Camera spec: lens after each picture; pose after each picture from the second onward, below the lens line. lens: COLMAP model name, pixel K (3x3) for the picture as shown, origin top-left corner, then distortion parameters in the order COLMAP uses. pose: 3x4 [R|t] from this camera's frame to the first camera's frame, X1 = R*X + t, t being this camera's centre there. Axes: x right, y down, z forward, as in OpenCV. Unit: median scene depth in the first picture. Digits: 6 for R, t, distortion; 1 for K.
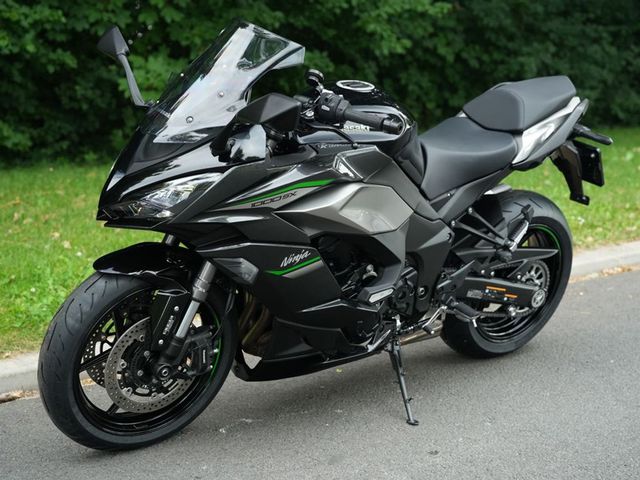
lens RADIAL K [[1014.0, 0, 320.0], [0, 1014.0, 240.0], [0, 0, 1]] dist [-0.078357, 0.917576]
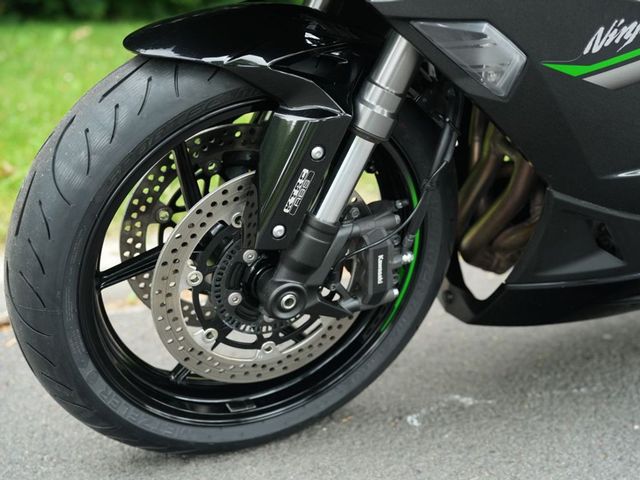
lens RADIAL K [[1014.0, 0, 320.0], [0, 1014.0, 240.0], [0, 0, 1]] dist [-0.078357, 0.917576]
pose [[0.980868, 0.054734, -0.186821, -0.058275], [-0.036257, 0.994233, 0.100927, 0.058633], [0.191267, -0.092223, 0.977196, 0.564500]]
